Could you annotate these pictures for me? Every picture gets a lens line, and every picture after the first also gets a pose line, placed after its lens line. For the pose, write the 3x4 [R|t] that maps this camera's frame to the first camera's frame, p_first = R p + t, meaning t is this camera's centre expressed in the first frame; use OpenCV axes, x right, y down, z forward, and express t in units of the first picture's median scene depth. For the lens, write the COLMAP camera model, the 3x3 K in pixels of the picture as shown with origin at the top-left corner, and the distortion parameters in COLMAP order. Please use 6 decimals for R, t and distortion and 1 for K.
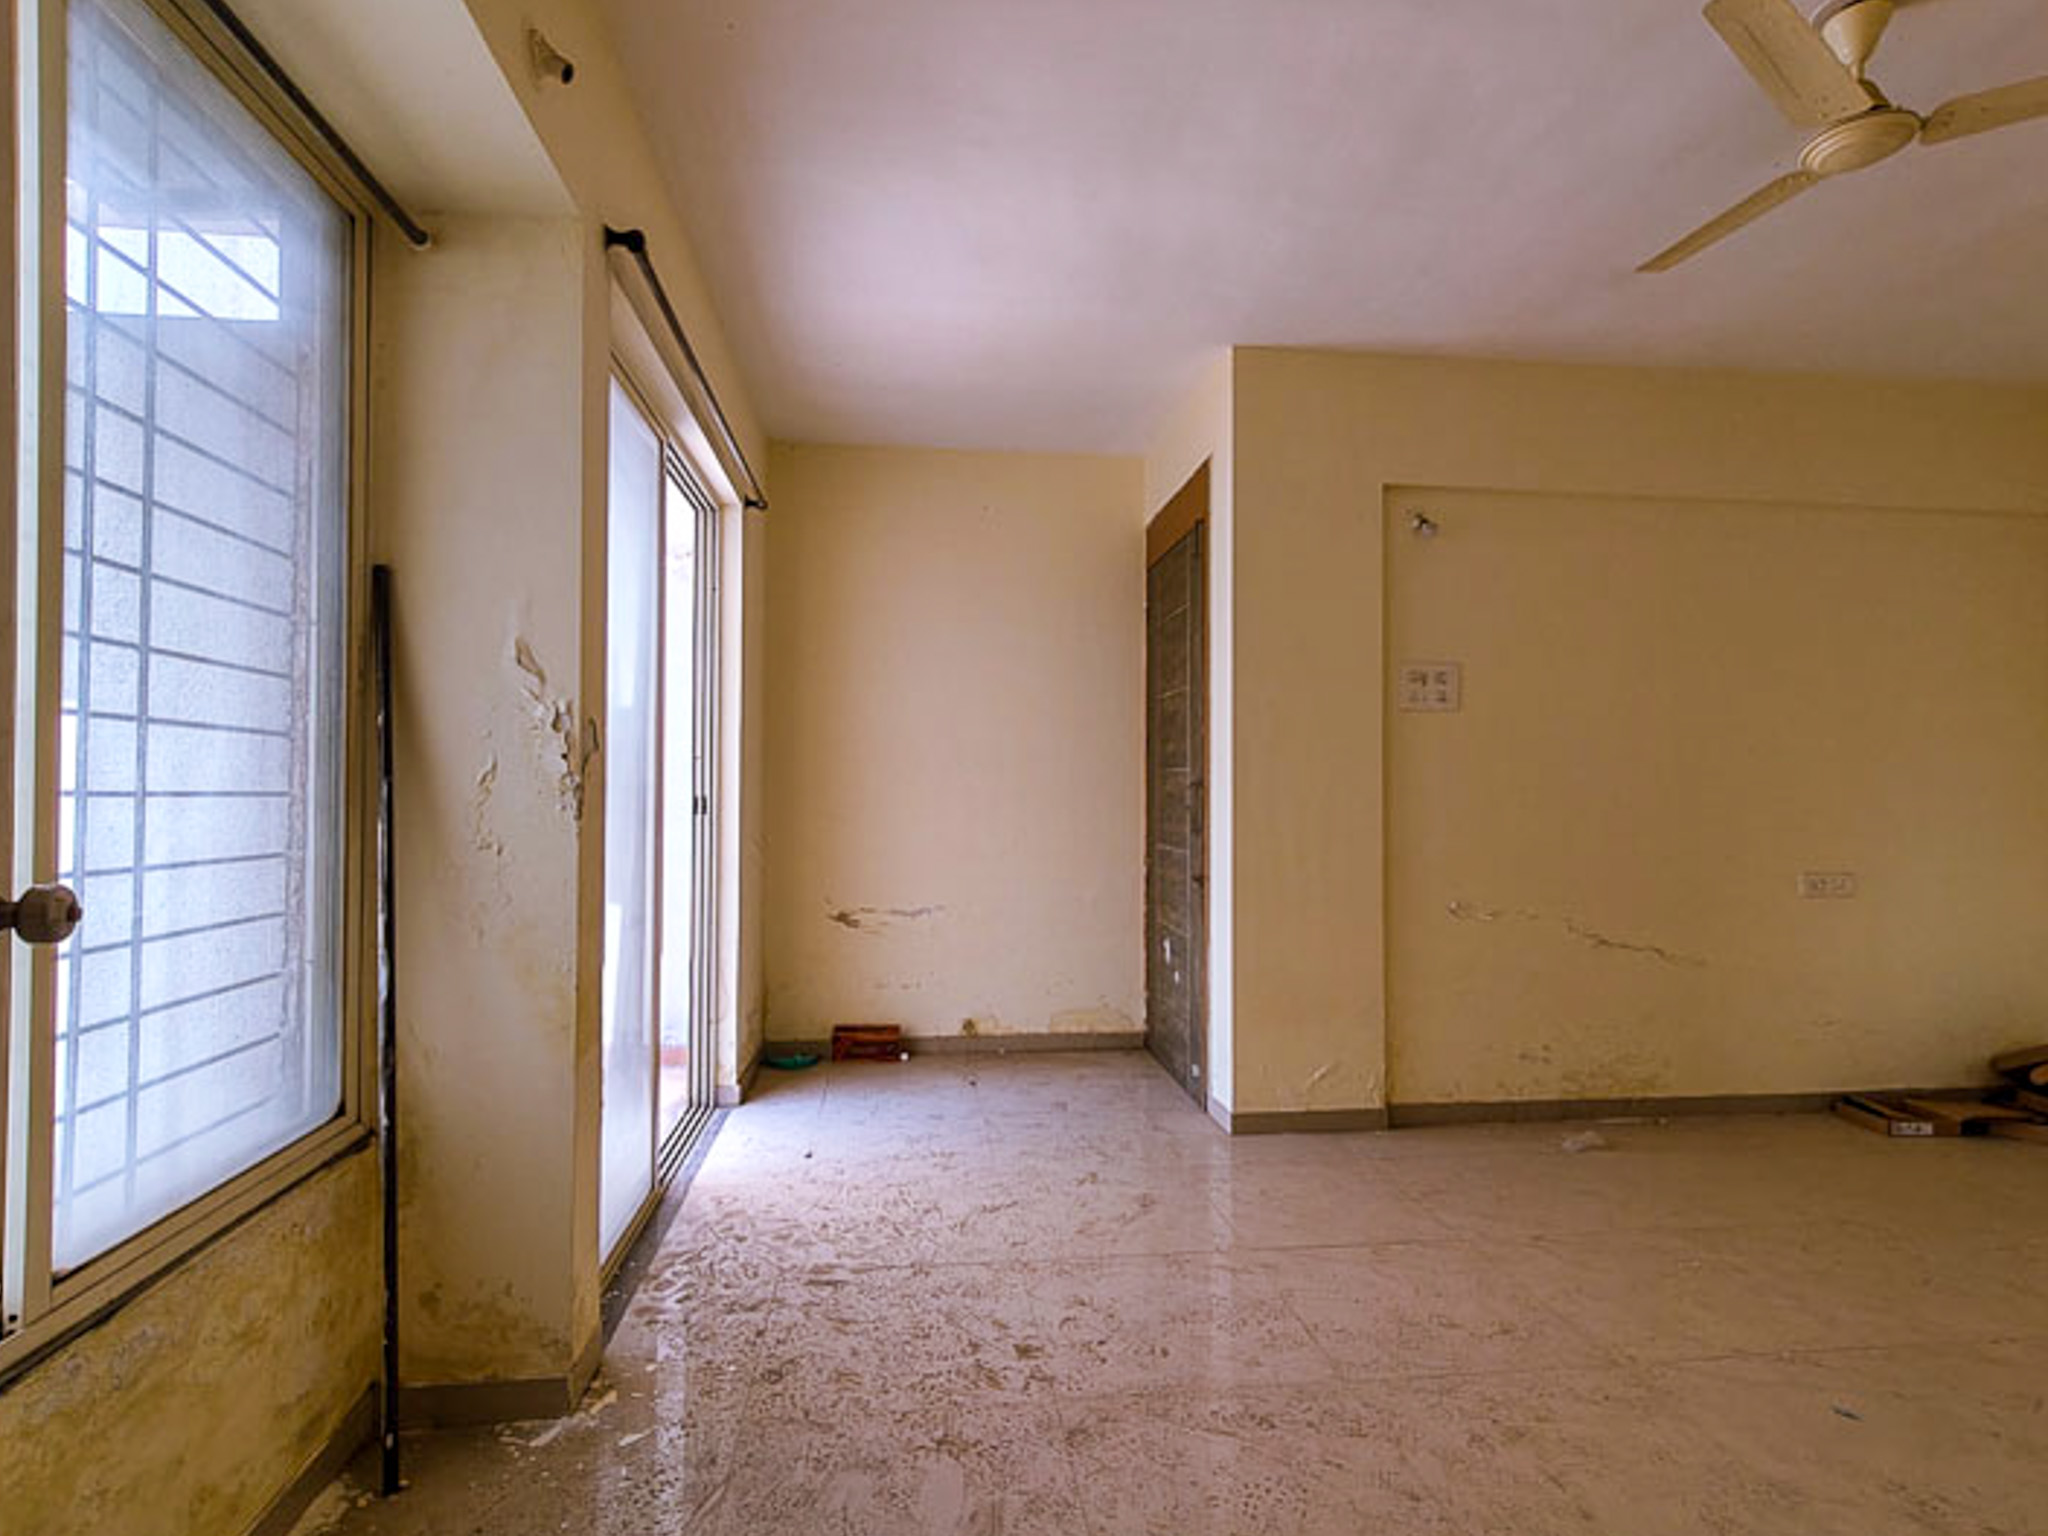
lens RADIAL K [[1034.9, 0, 1024.0], [0, 1034.9, 768.0], [0, 0, 1]] dist [0.010862, -0.009224]
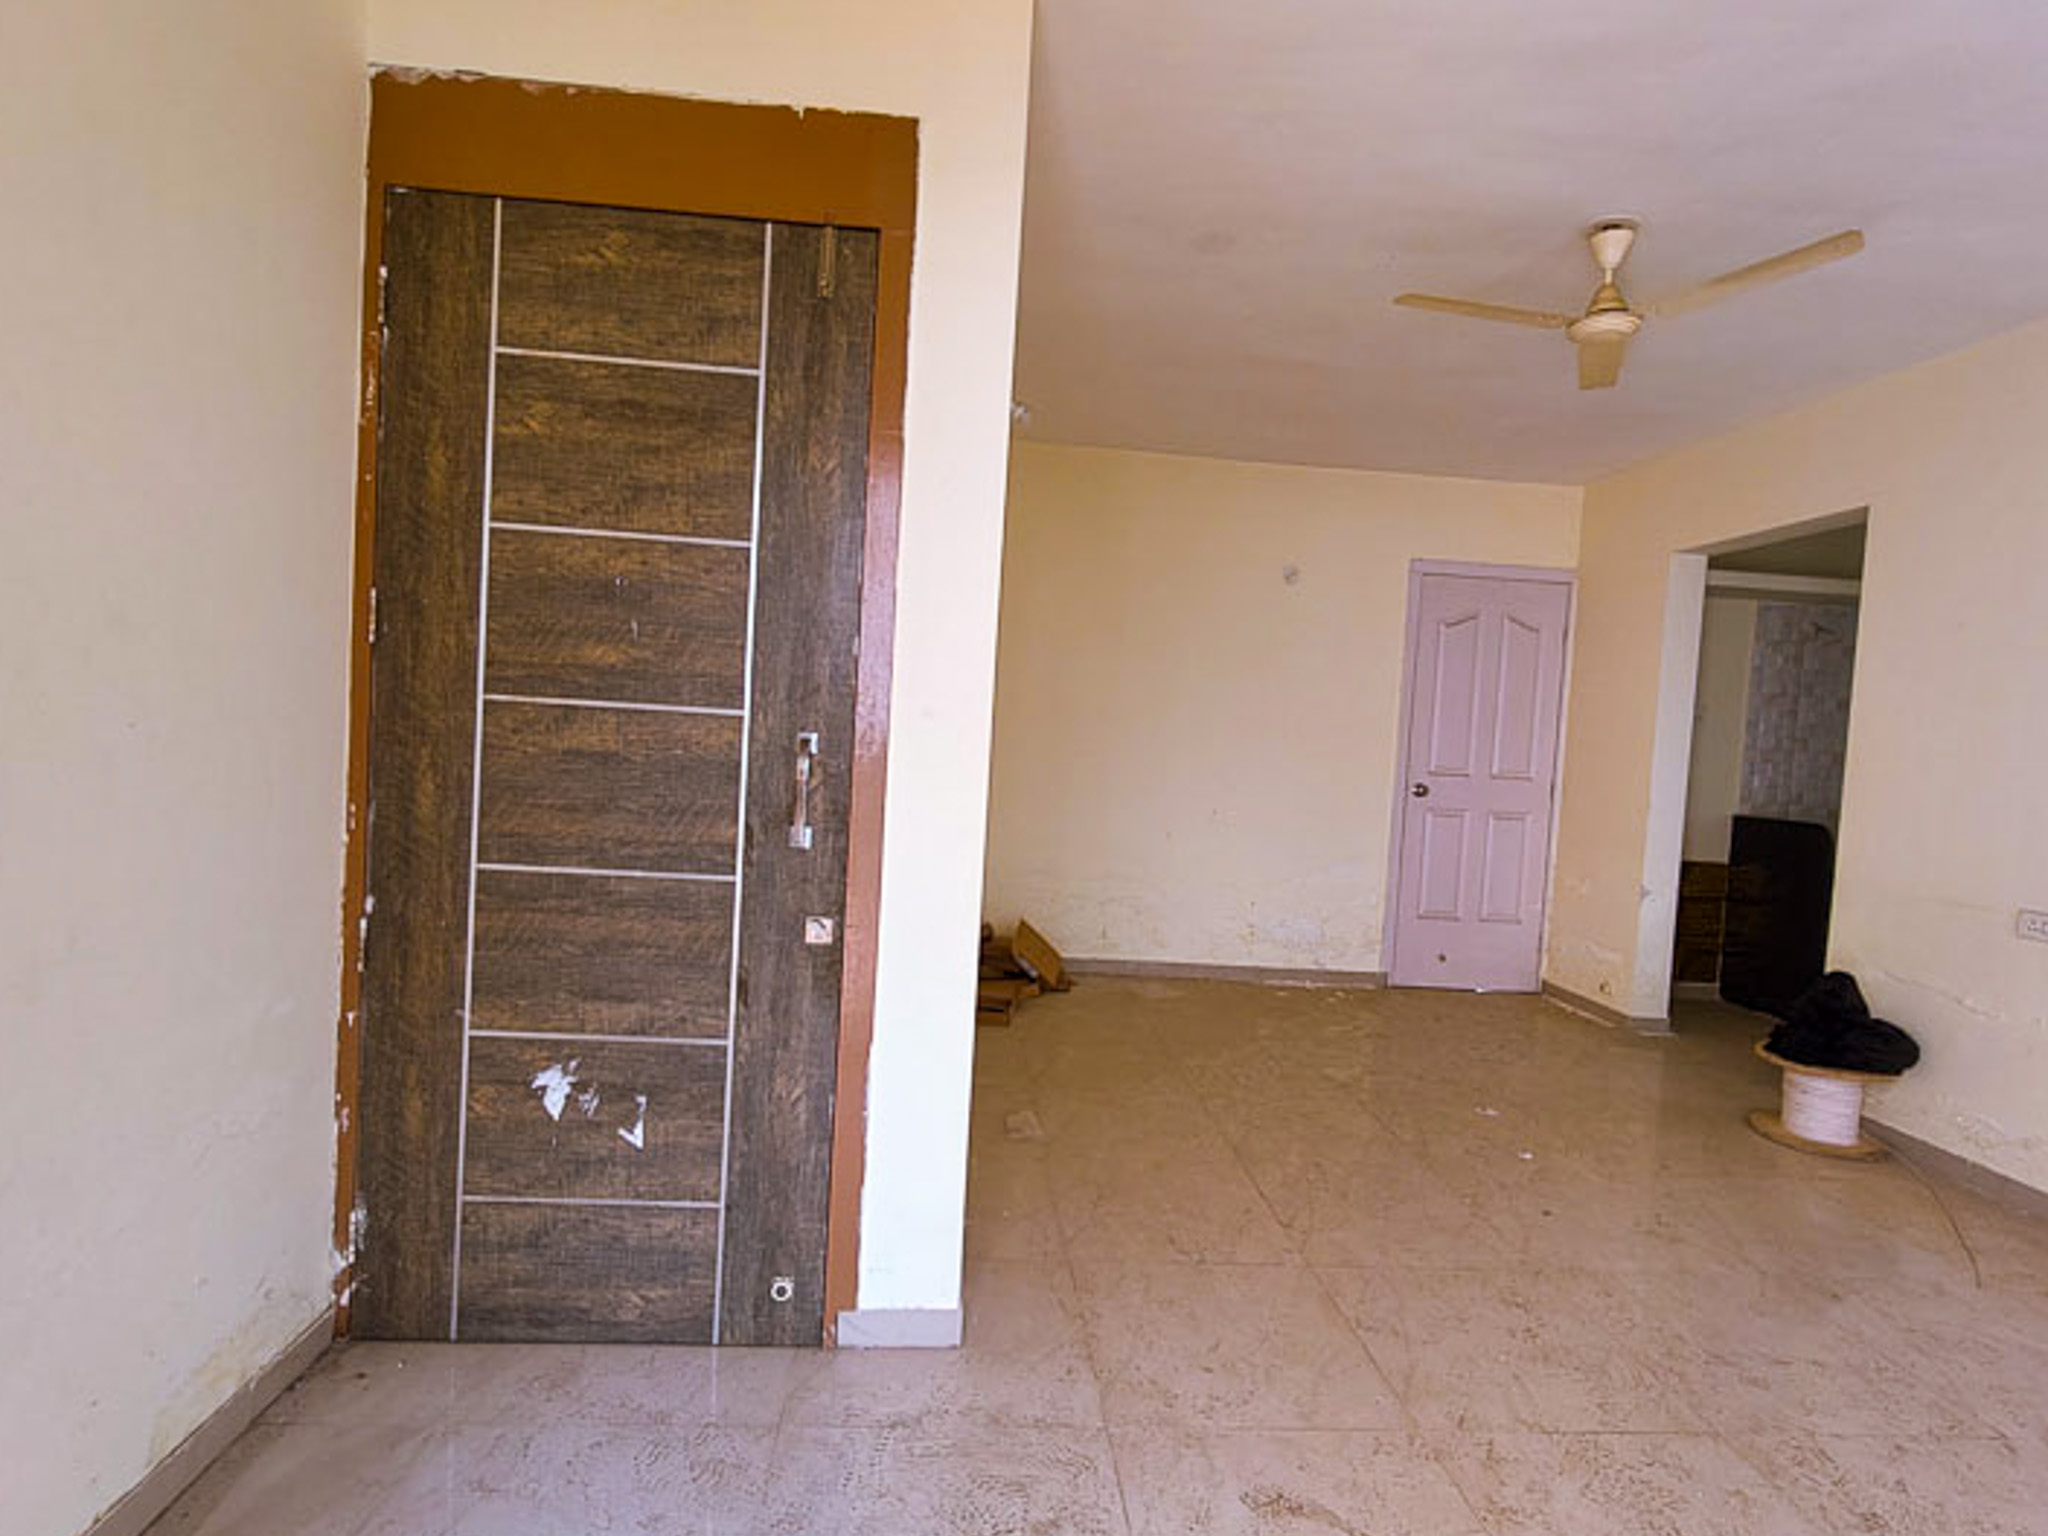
lens RADIAL K [[1025.6, 0, 1024.1], [0, 1025.6, 776.7], [0, 0, 1]] dist [0.002748, -0.000923]
pose [[0.053143, -0.048341, 0.997416, -0.356180], [-0.078078, 0.995569, 0.052412, -0.004716], [-0.995530, -0.080662, 0.049133, 0.921281]]
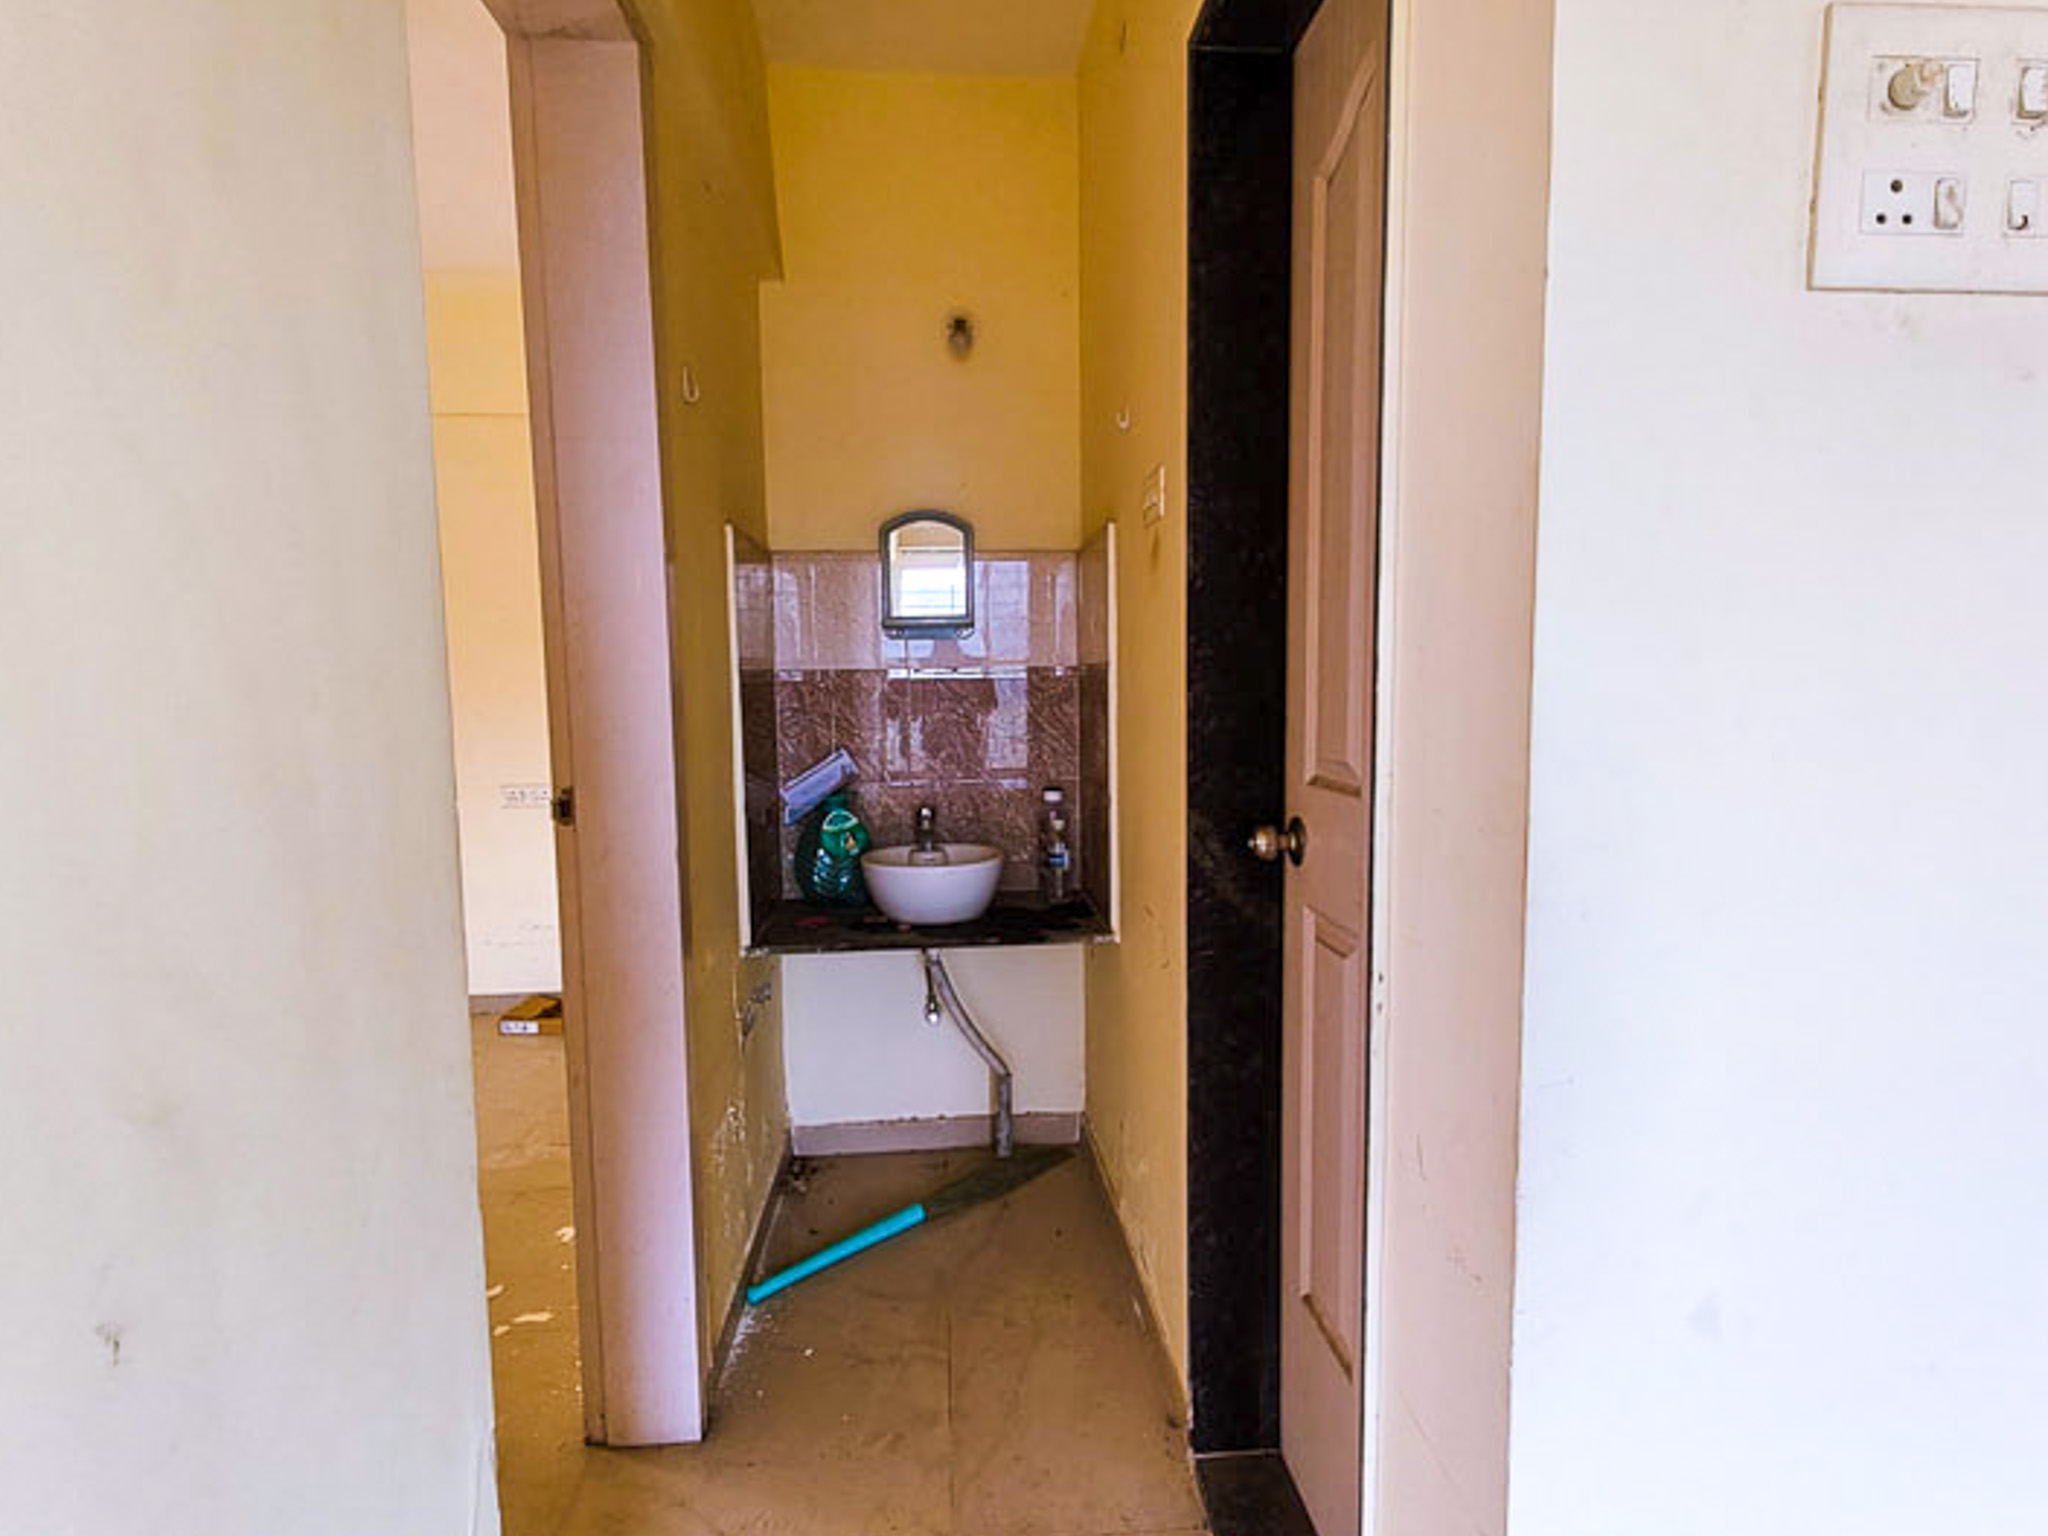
lens RADIAL K [[1032.6, 0, 1024.0], [0, 1032.6, 768.0], [0, 0, 1]] dist [0.010032, -0.001450]
pose [[0.999006, -0.014007, -0.042327, 1.375272], [0.018668, 0.993556, 0.111793, -0.021352], [0.040488, -0.112472, 0.992830, 0.007010]]
